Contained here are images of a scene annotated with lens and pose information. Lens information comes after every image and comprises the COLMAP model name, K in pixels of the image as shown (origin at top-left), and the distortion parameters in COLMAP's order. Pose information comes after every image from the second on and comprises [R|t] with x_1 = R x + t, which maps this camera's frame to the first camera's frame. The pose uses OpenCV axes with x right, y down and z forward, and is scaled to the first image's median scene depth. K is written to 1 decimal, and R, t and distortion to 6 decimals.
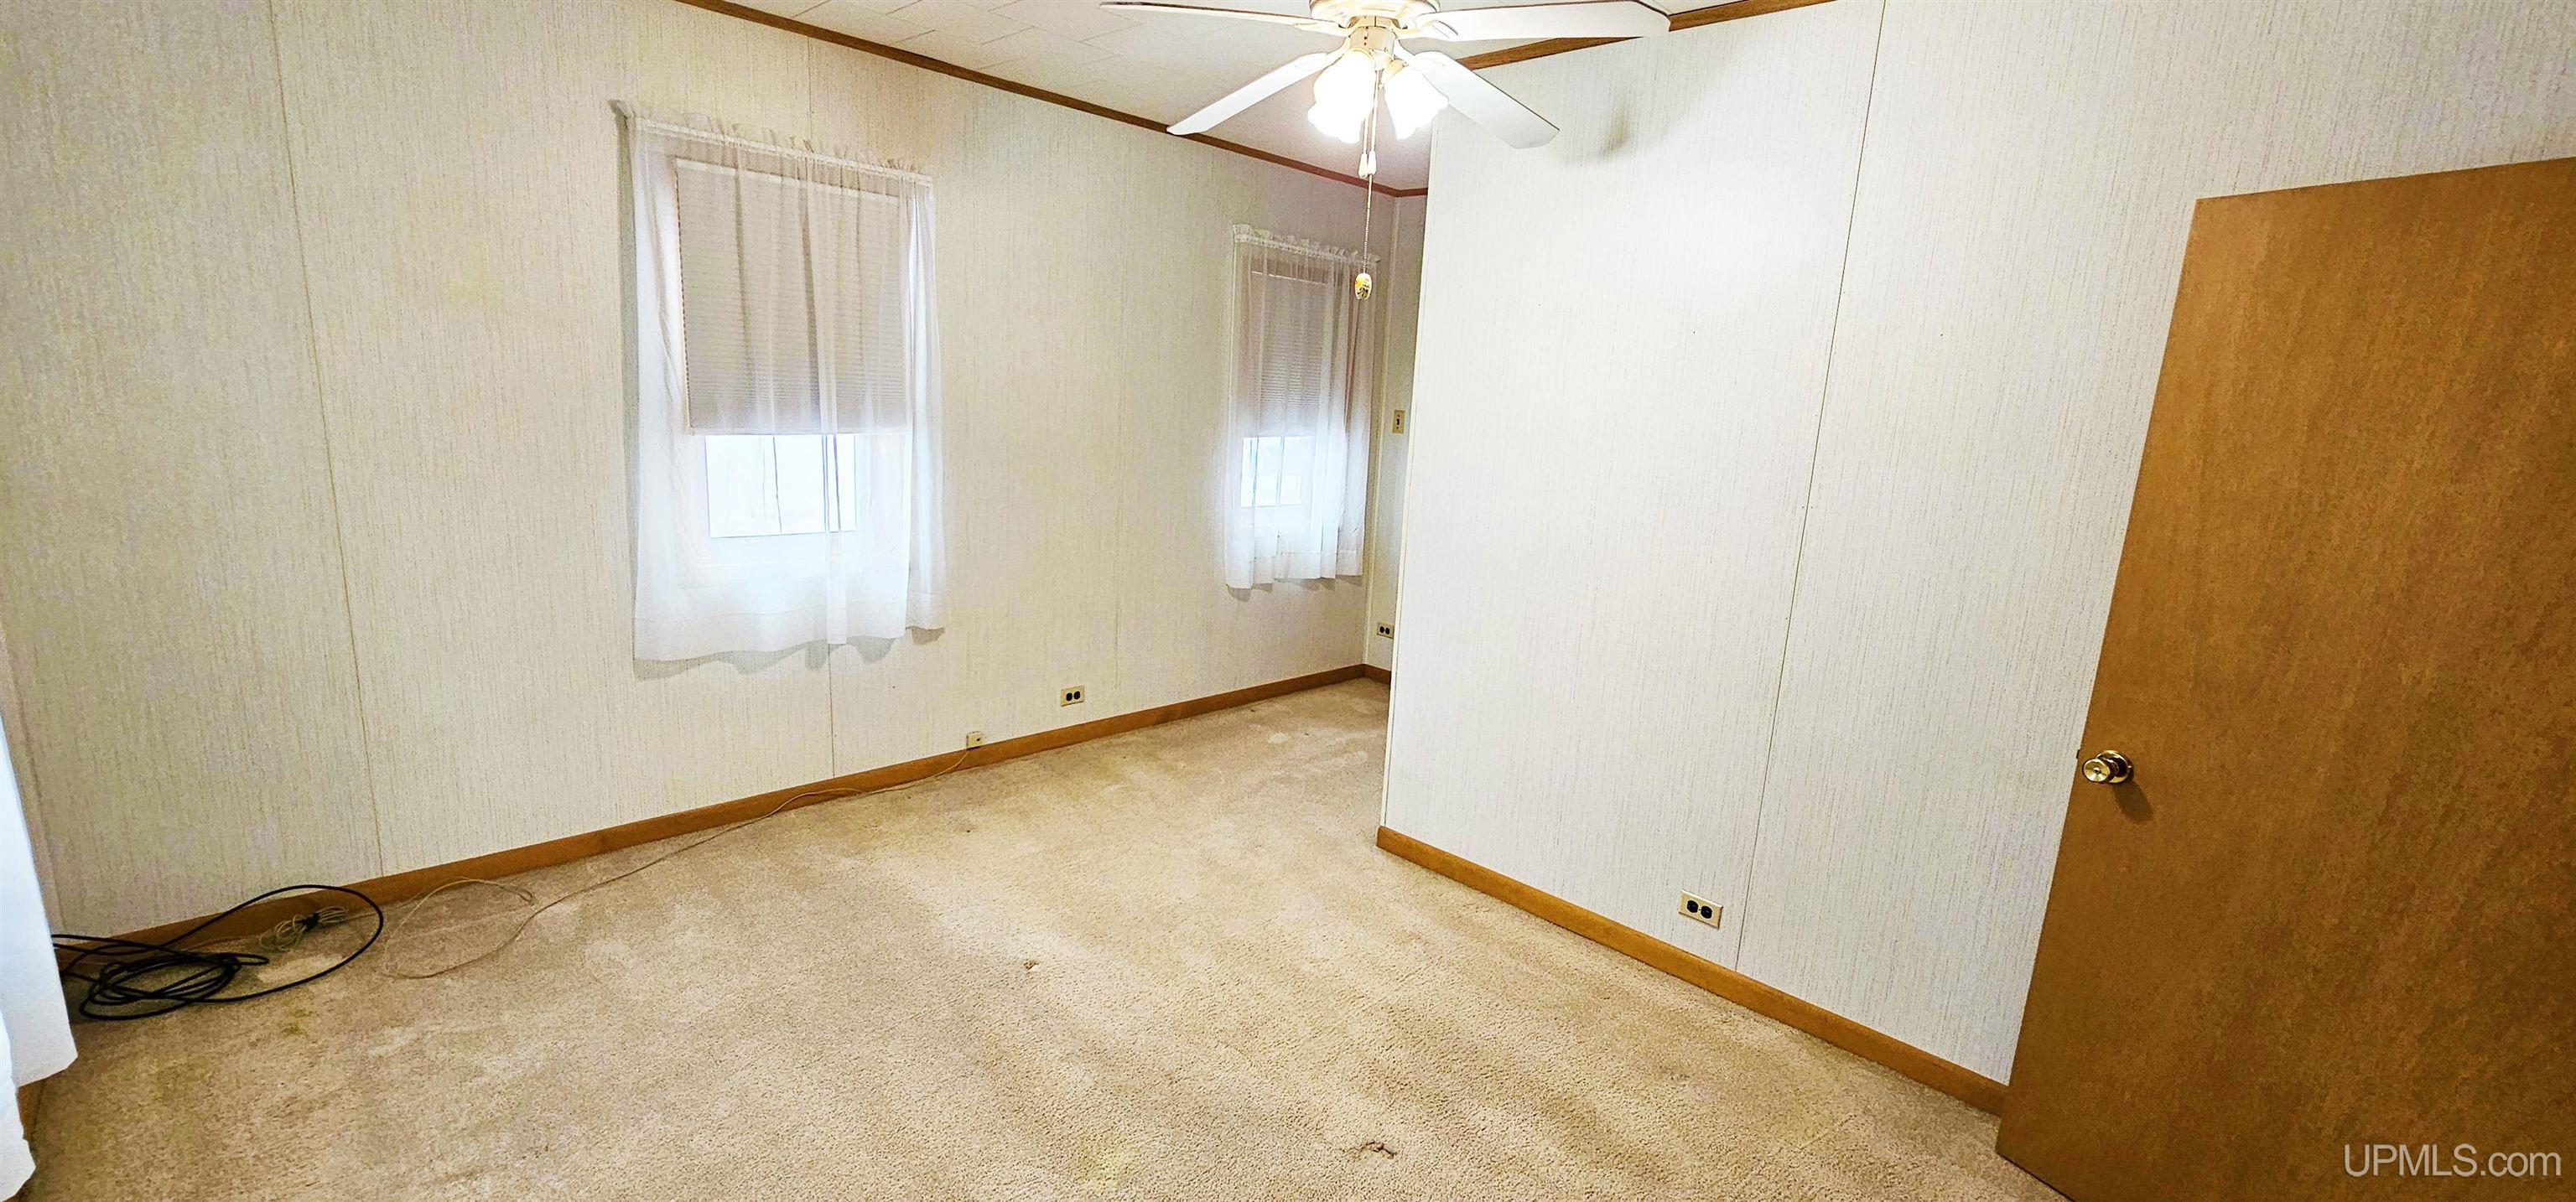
lens RADIAL K [[1041.7, 0, 1271.8], [0, 1041.7, 610.0], [0, 0, 1]] dist [0.001612, -0.000010]
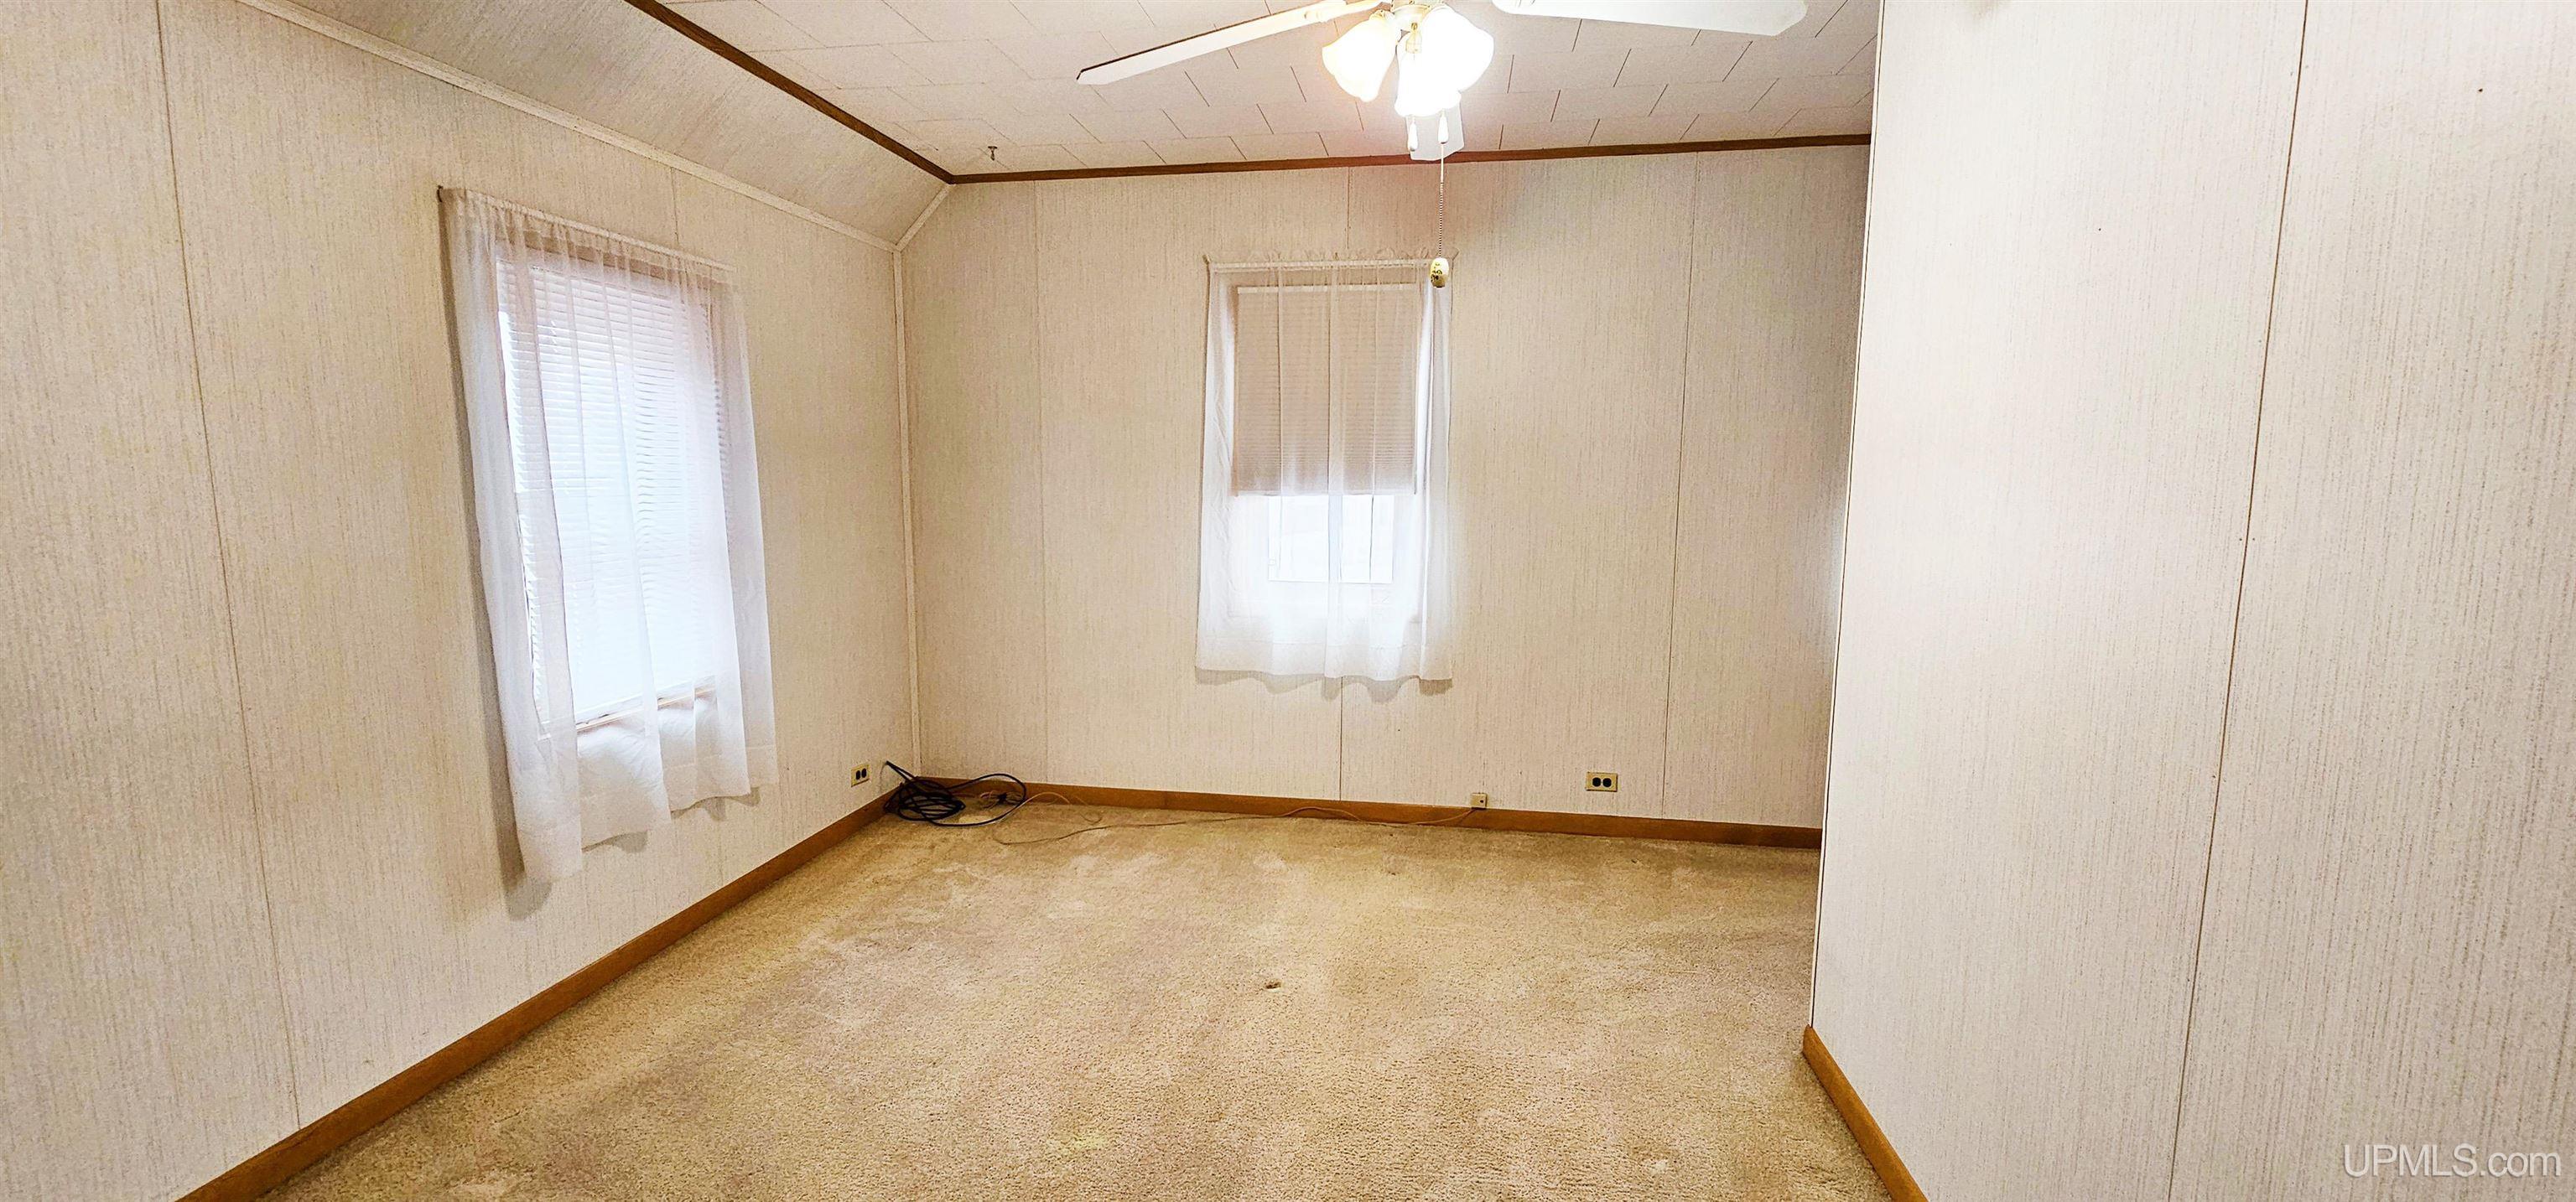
lens RADIAL K [[1041.7, 0, 1274.1], [0, 1041.7, 603.5], [0, 0, 1]] dist [0.001612, -0.000010]
pose [[0.578654, 0.049246, -0.814085, 0.504781], [-0.140928, 0.989198, -0.040333, 0.007804], [0.803305, 0.138066, 0.579343, 0.303234]]
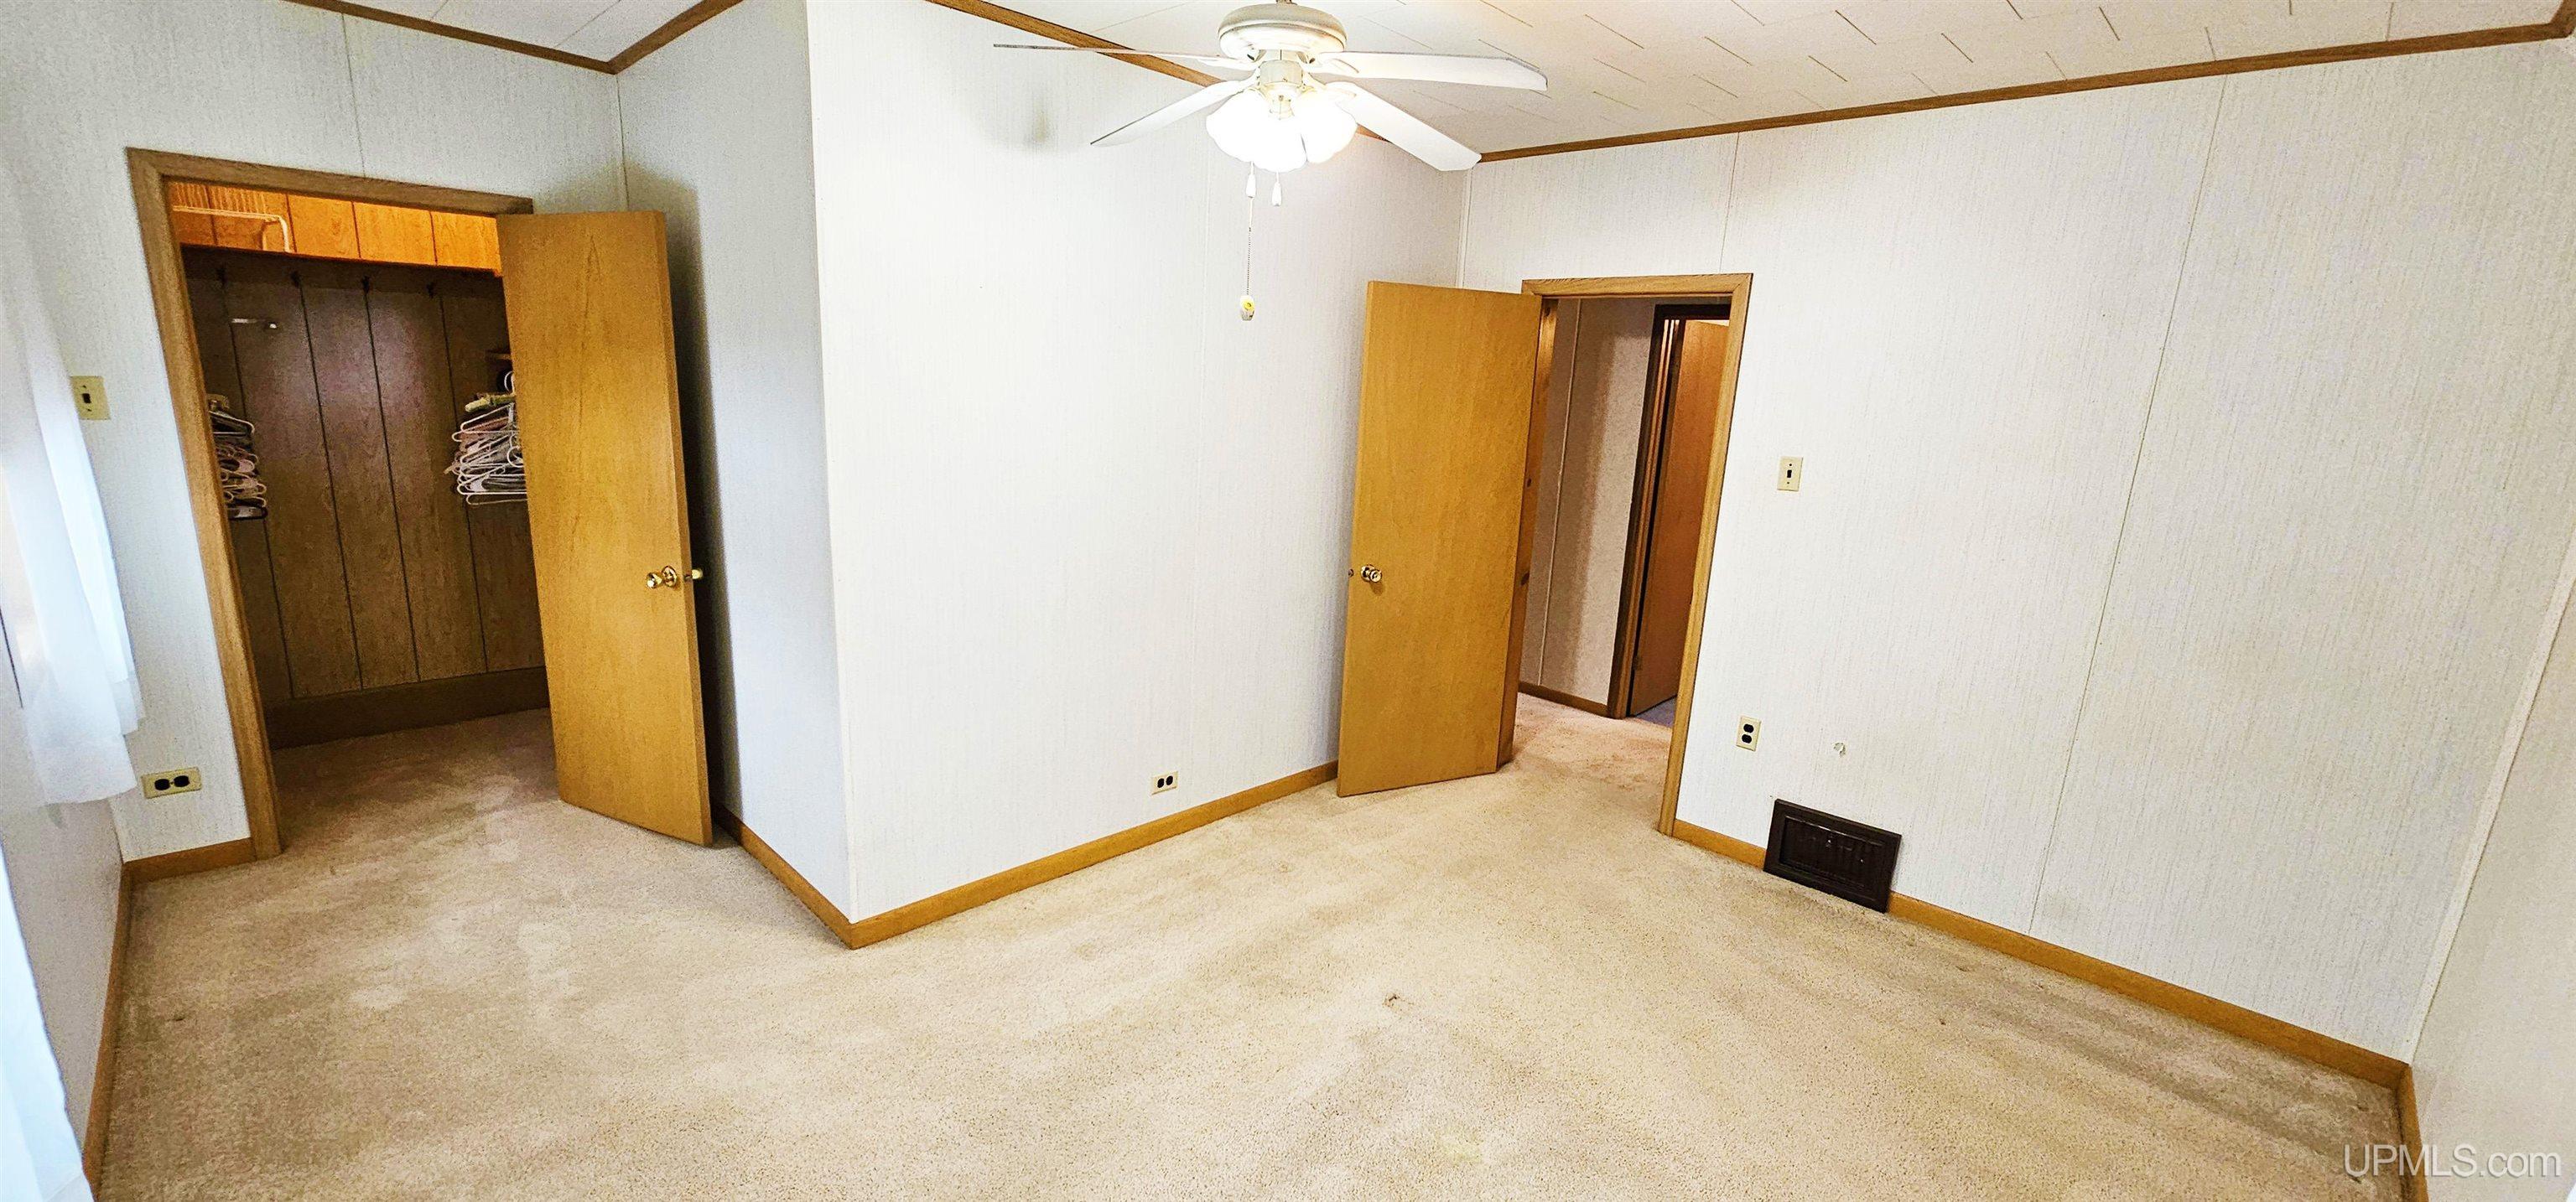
lens RADIAL K [[1041.7, 0, 1281.4], [0, 1041.7, 606.9], [0, 0, 1]] dist [0.001612, -0.000010]
pose [[-0.007692, -0.264679, 0.964306, -0.676098], [0.158431, 0.951832, 0.262519, -0.202517], [-0.987340, 0.154795, 0.034612, 0.681153]]
